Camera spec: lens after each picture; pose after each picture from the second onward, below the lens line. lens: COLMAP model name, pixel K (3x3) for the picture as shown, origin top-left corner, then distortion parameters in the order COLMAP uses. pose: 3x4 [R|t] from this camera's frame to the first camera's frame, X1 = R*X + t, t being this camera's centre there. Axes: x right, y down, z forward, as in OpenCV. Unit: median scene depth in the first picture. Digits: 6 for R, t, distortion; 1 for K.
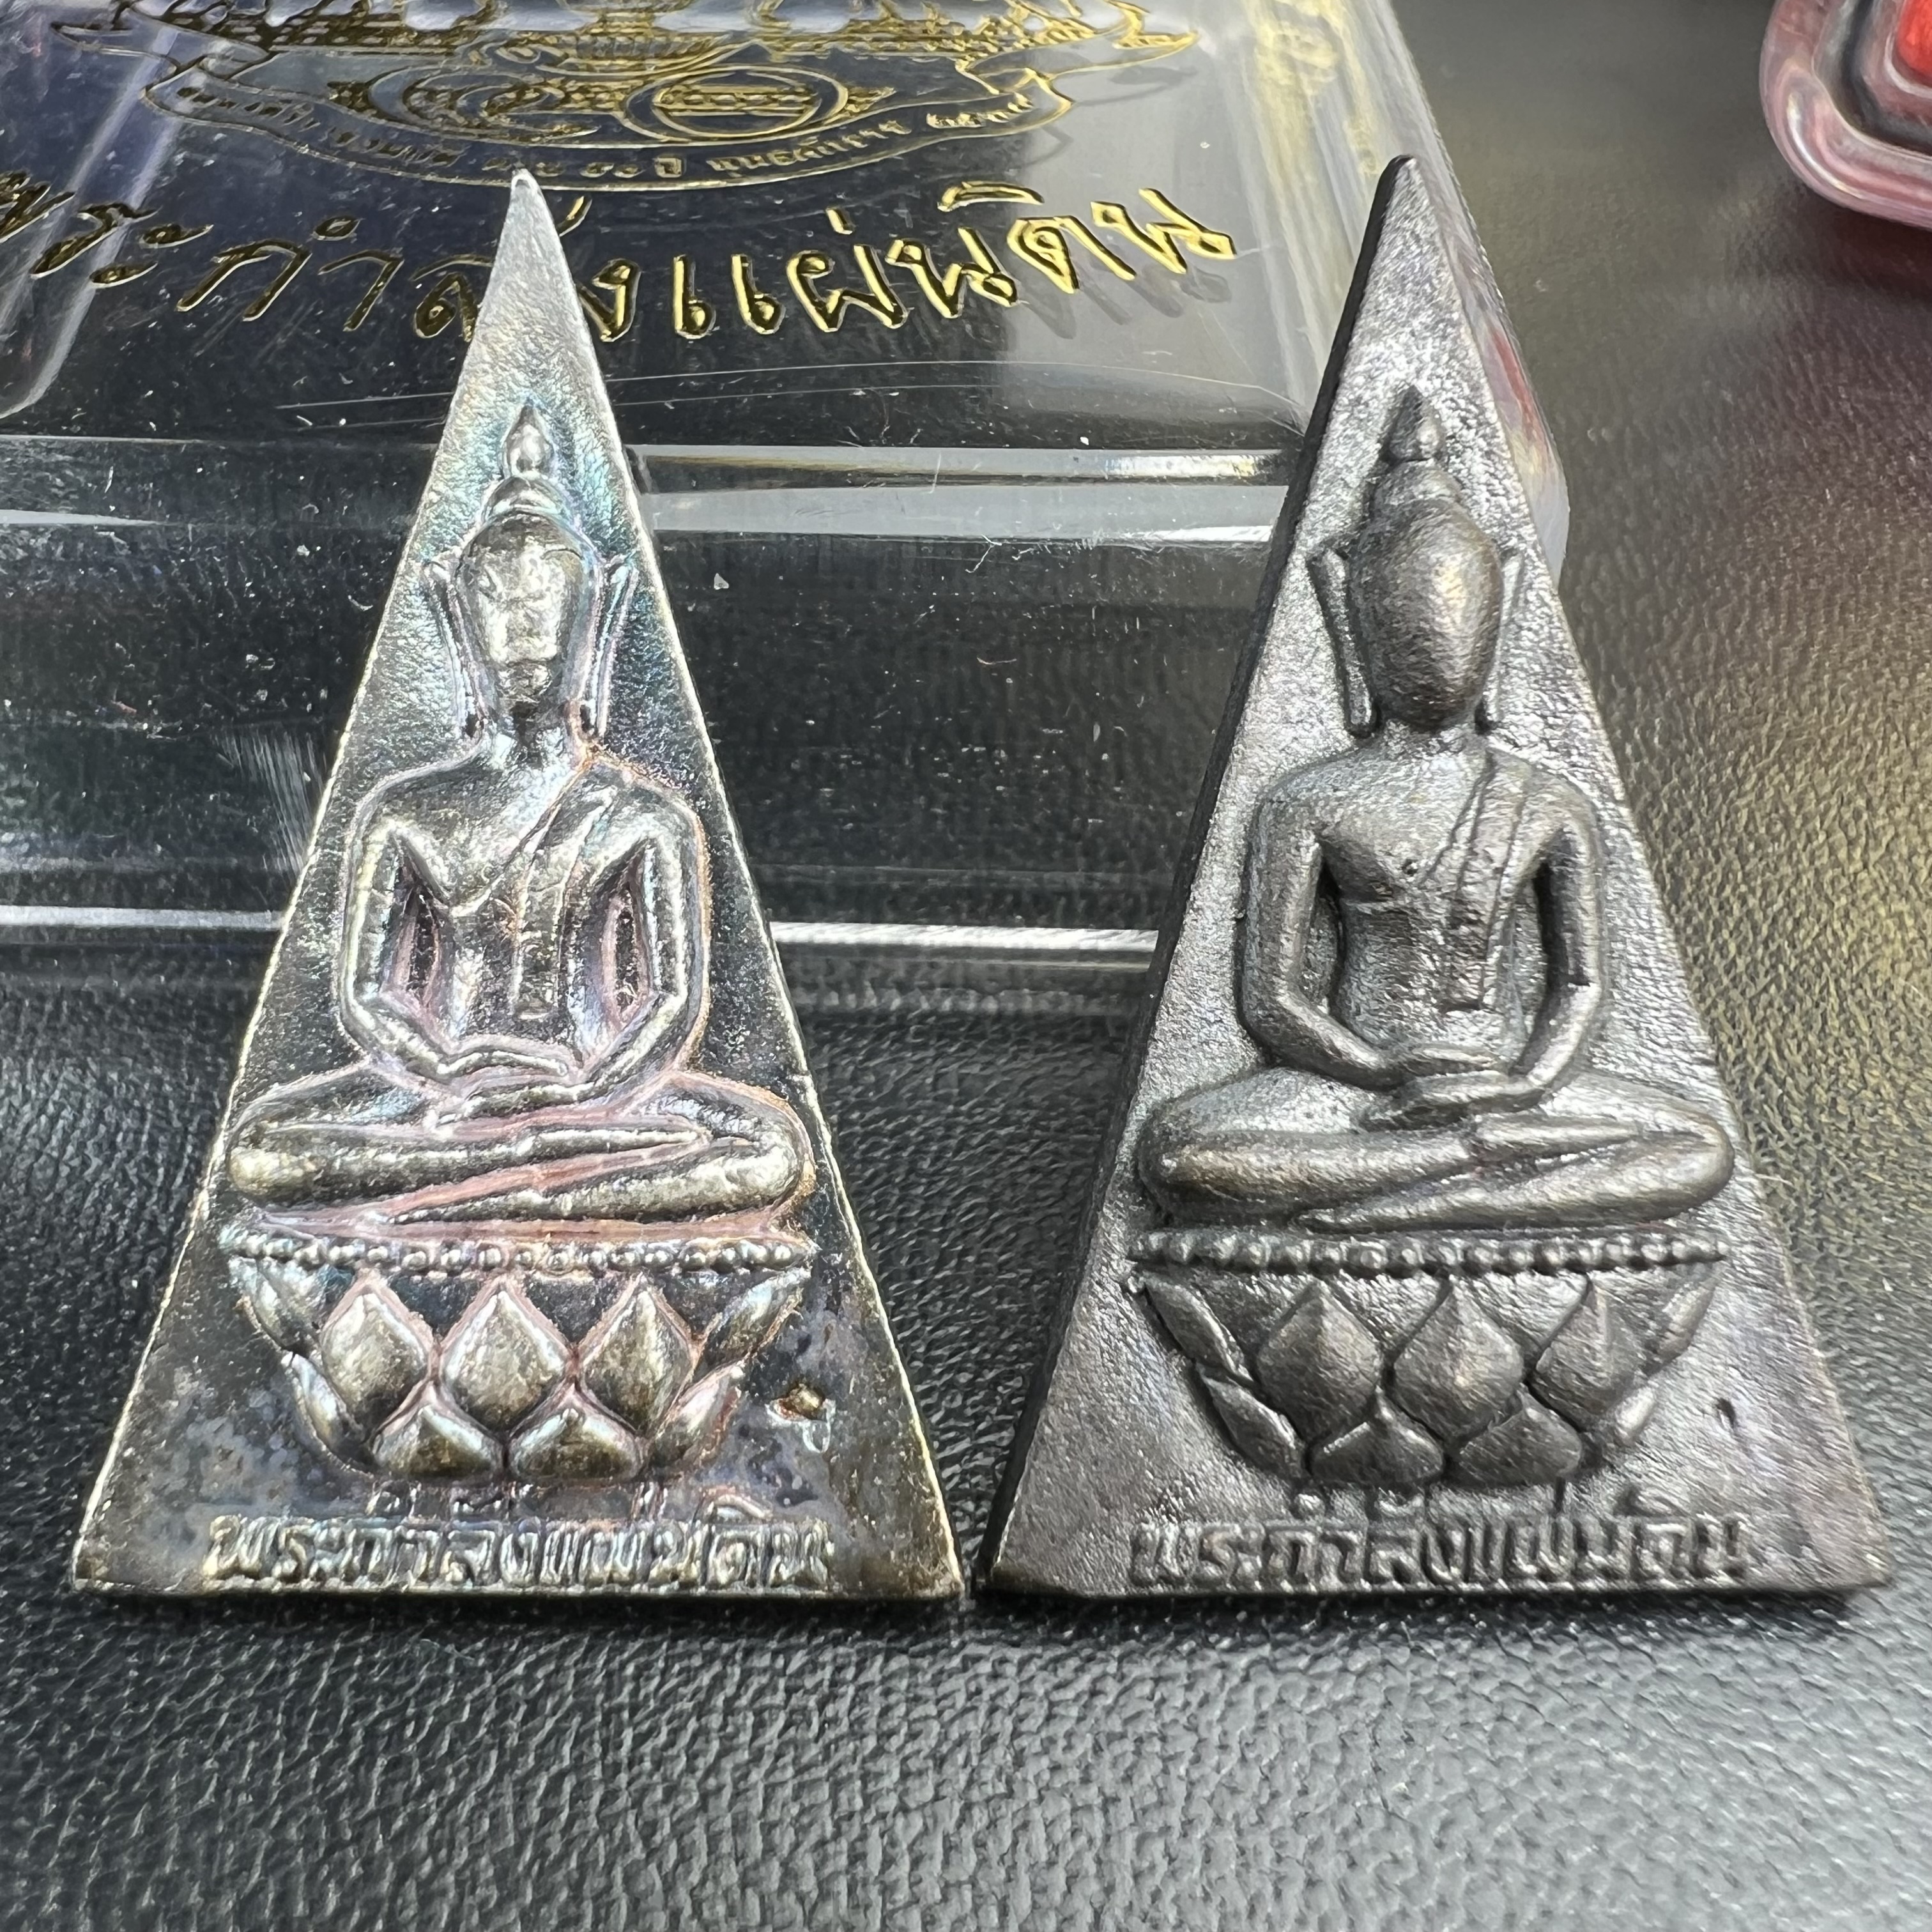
lens RADIAL K [[1989.8, 0, 826.0], [0, 1989.8, 886.0], [0, 0, 1]] dist [-0.010487, 0.000000]
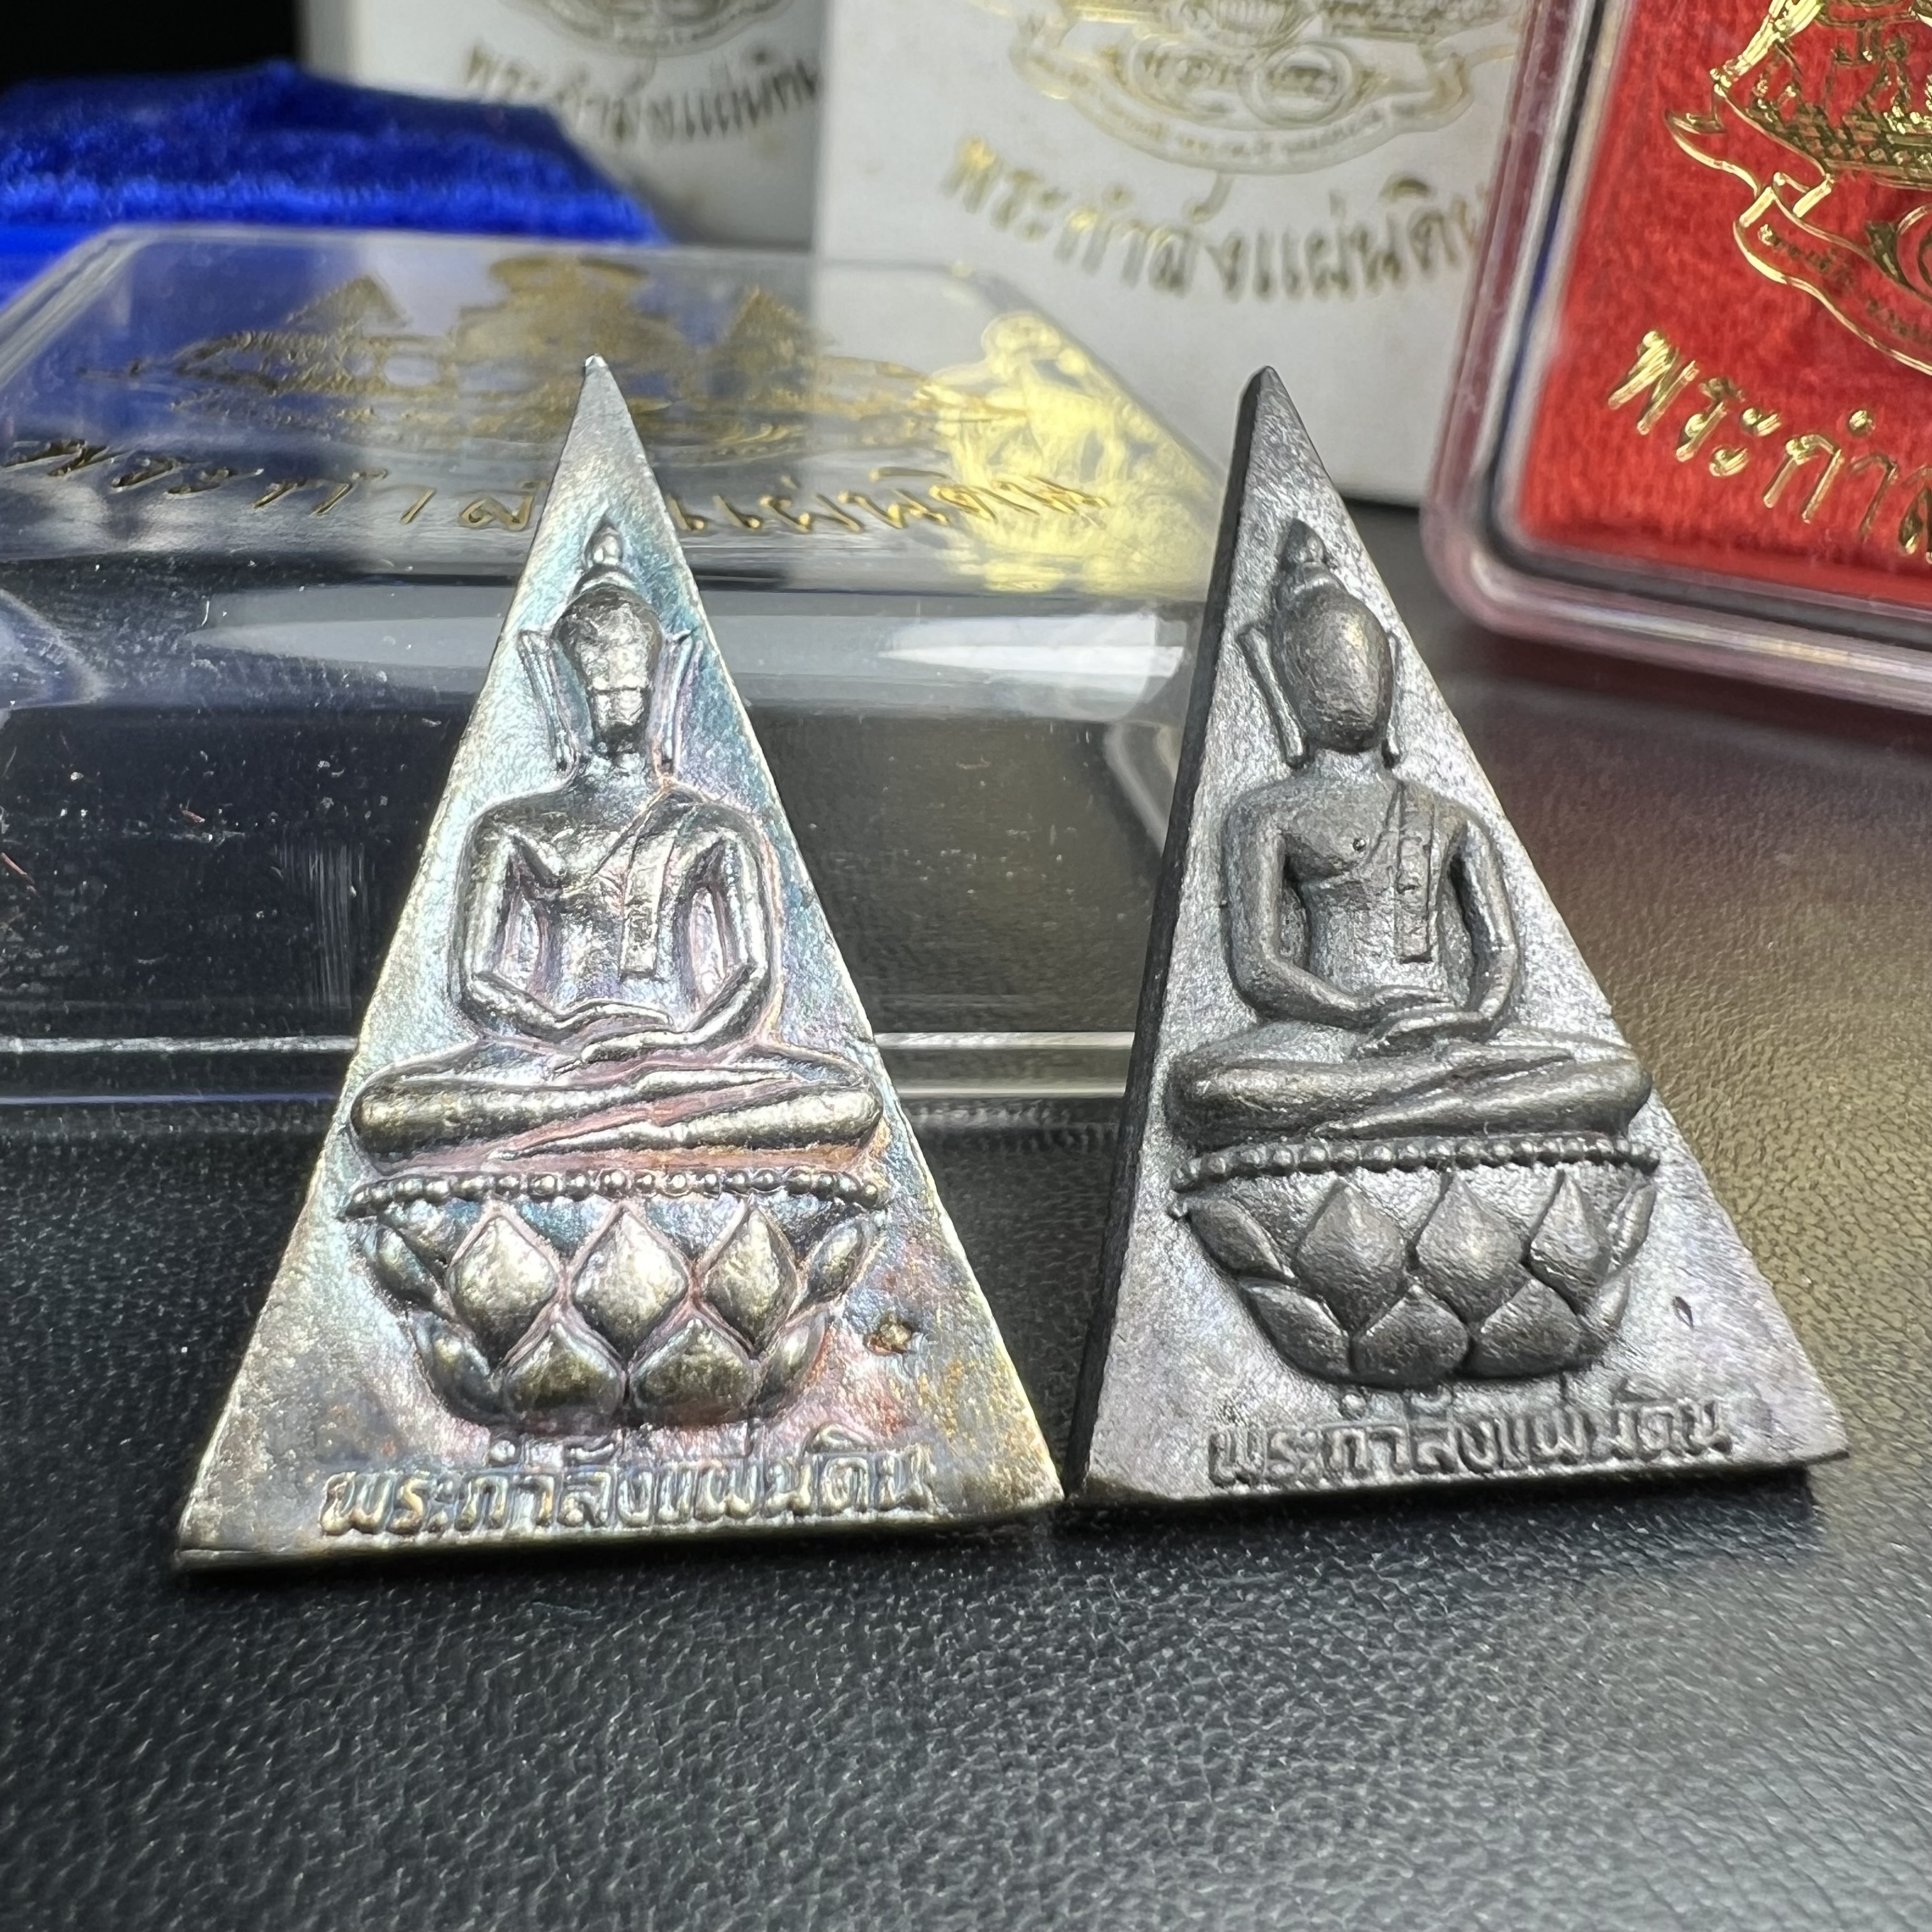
lens RADIAL K [[1989.8, 0, 815.7], [0, 1989.8, 885.9], [0, 0, 1]] dist [-0.010487, 0.000000]
pose [[0.985720, -0.005359, 0.168307, -0.233527], [0.062295, 0.940189, -0.334910, 0.390592], [-0.156445, 0.340612, 0.927097, -0.069059]]
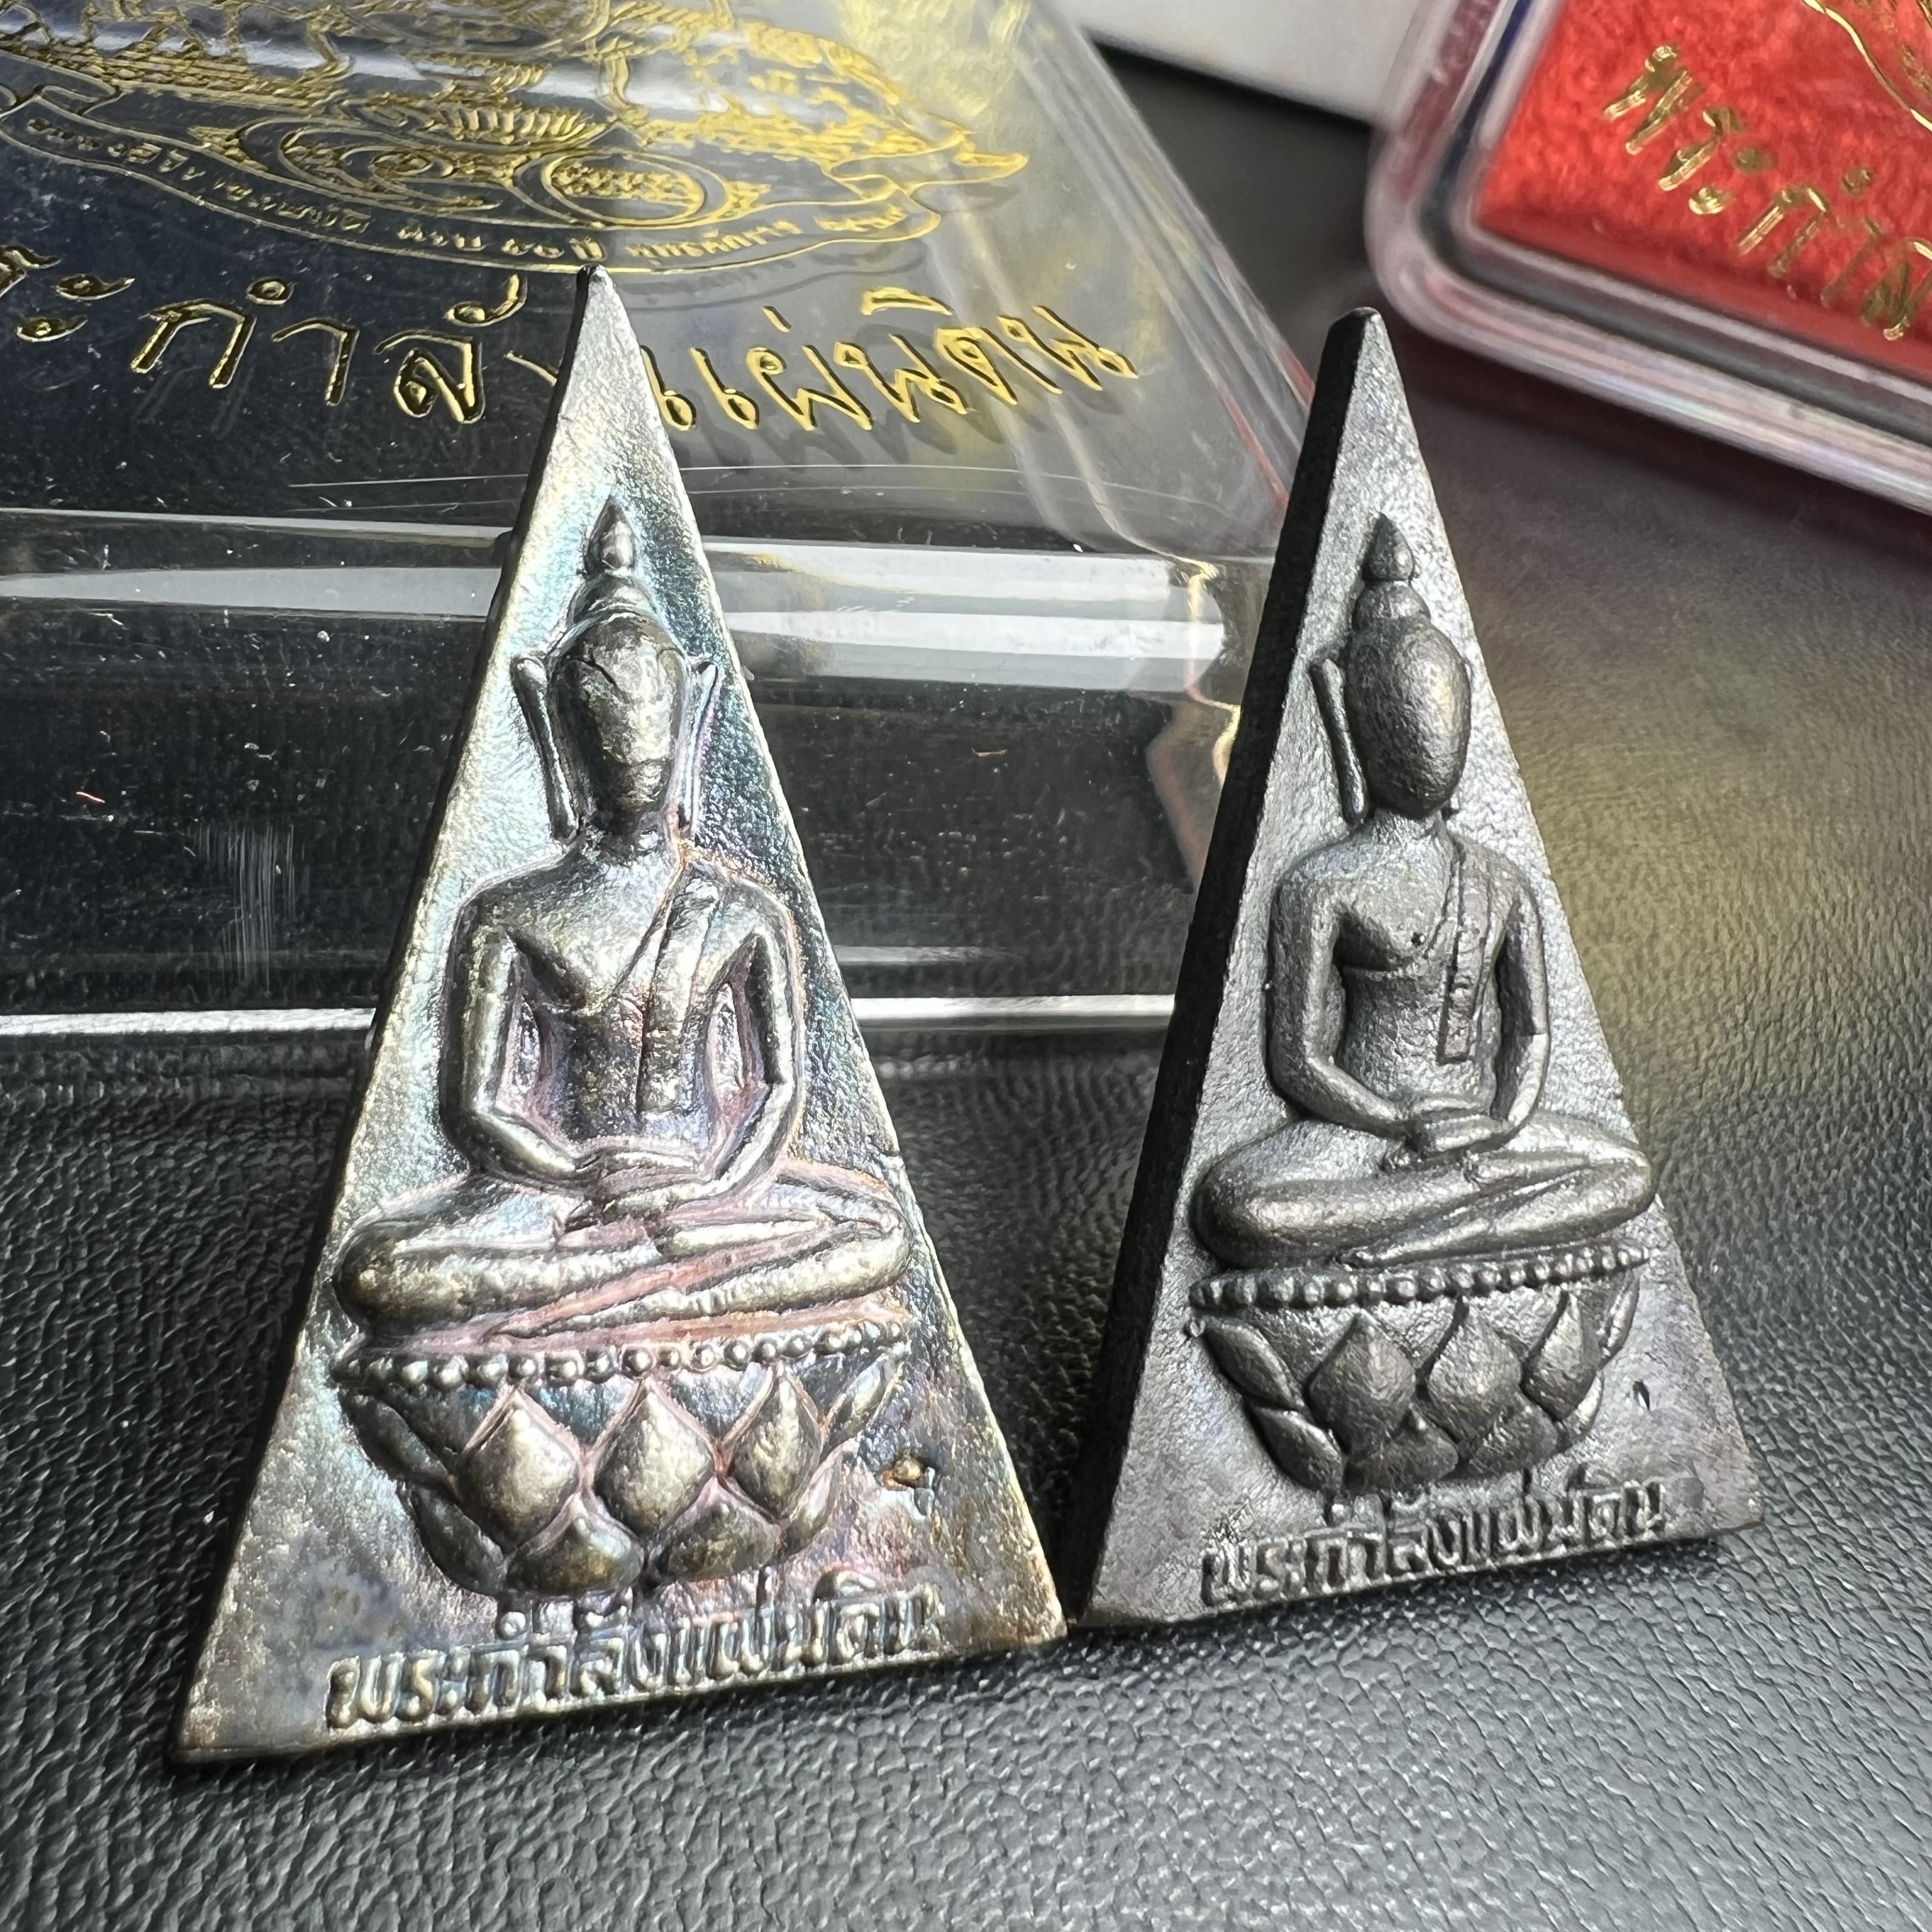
lens RADIAL K [[1989.8, 0, 804.4], [0, 1989.8, 876.1], [0, 0, 1]] dist [-0.010487, 0.000000]
pose [[0.952108, -0.020902, 0.305045, -0.375012], [0.026021, 0.999580, -0.012723, -0.039488], [-0.304651, 0.020051, 0.952253, 0.022852]]
